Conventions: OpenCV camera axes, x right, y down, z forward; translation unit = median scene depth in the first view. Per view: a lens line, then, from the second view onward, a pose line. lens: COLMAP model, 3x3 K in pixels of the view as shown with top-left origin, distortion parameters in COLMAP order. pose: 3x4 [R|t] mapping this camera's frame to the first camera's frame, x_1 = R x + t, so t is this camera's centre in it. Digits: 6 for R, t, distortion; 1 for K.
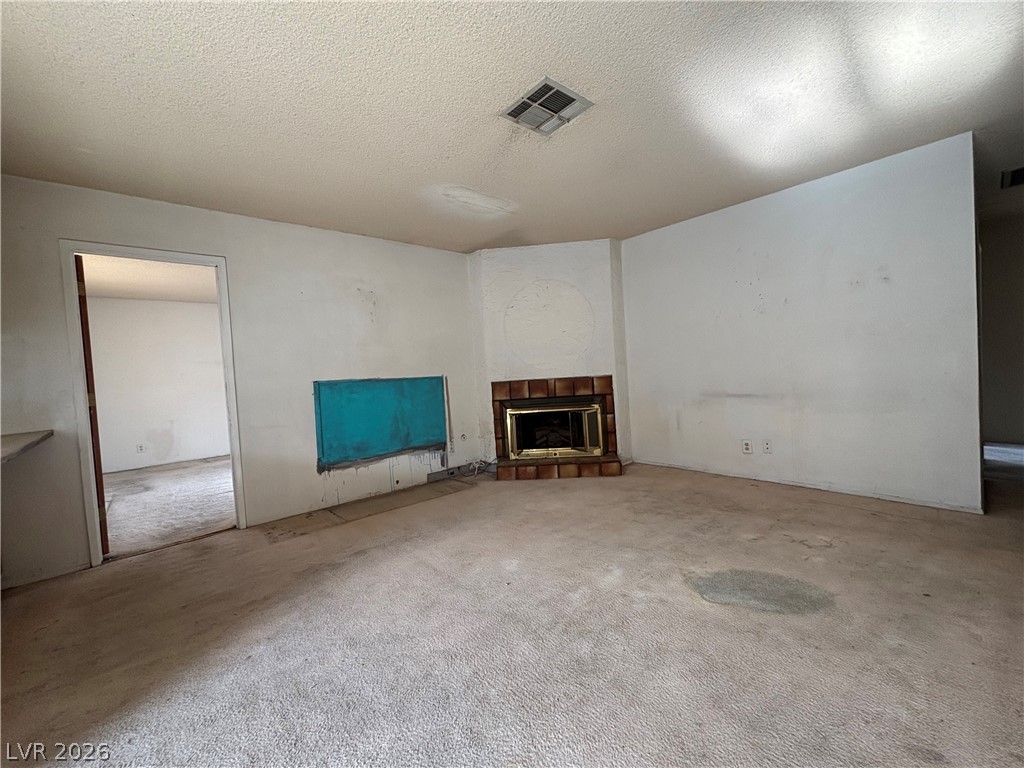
lens RADIAL K [[414.4, 0, 512.2], [0, 414.4, 384.1], [0, 0, 1]] dist [0.003275, 0.000301]
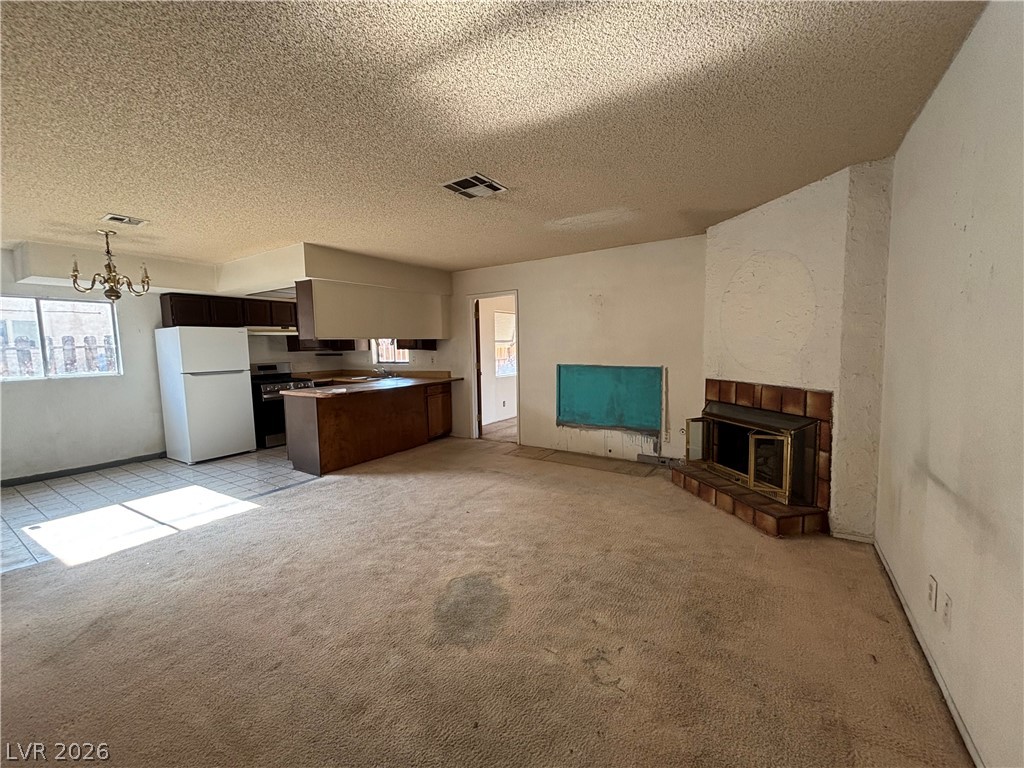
lens RADIAL K [[414.4, 0, 514.0], [0, 414.4, 385.5], [0, 0, 1]] dist [0.003275, 0.000301]
pose [[0.267757, 0.142145, -0.952943, 0.810691], [-0.029547, 0.989804, 0.139341, -0.120009], [0.963033, -0.009153, 0.269227, 0.417529]]
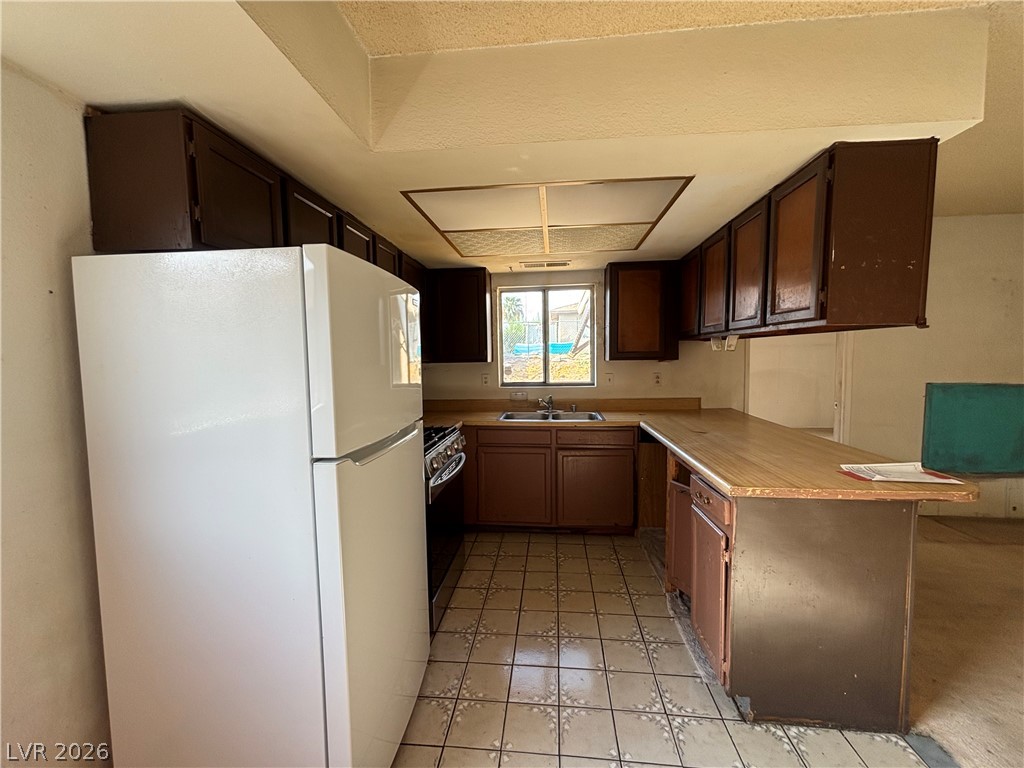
lens RADIAL K [[414.4, 0, 520.0], [0, 414.4, 383.6], [0, 0, 1]] dist [0.003275, 0.000301]
pose [[0.678766, 0.094963, -0.728189, -0.379649], [-0.052529, 0.995342, 0.080838, -0.030396], [0.732474, -0.016619, 0.680592, -0.304131]]
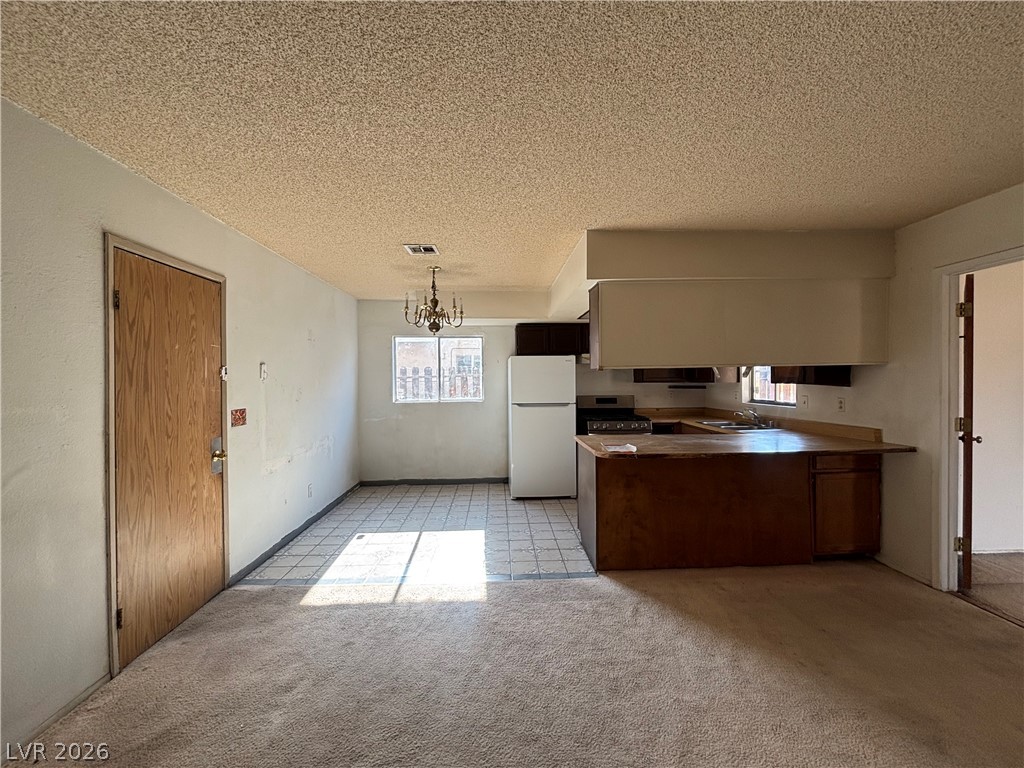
lens RADIAL K [[414.4, 0, 513.0], [0, 414.4, 380.6], [0, 0, 1]] dist [0.003275, 0.000301]
pose [[-0.633130, 0.065414, -0.771276, 0.273666], [0.016485, 0.997336, 0.071055, -0.106494], [0.773870, 0.032273, -0.632522, 0.564498]]
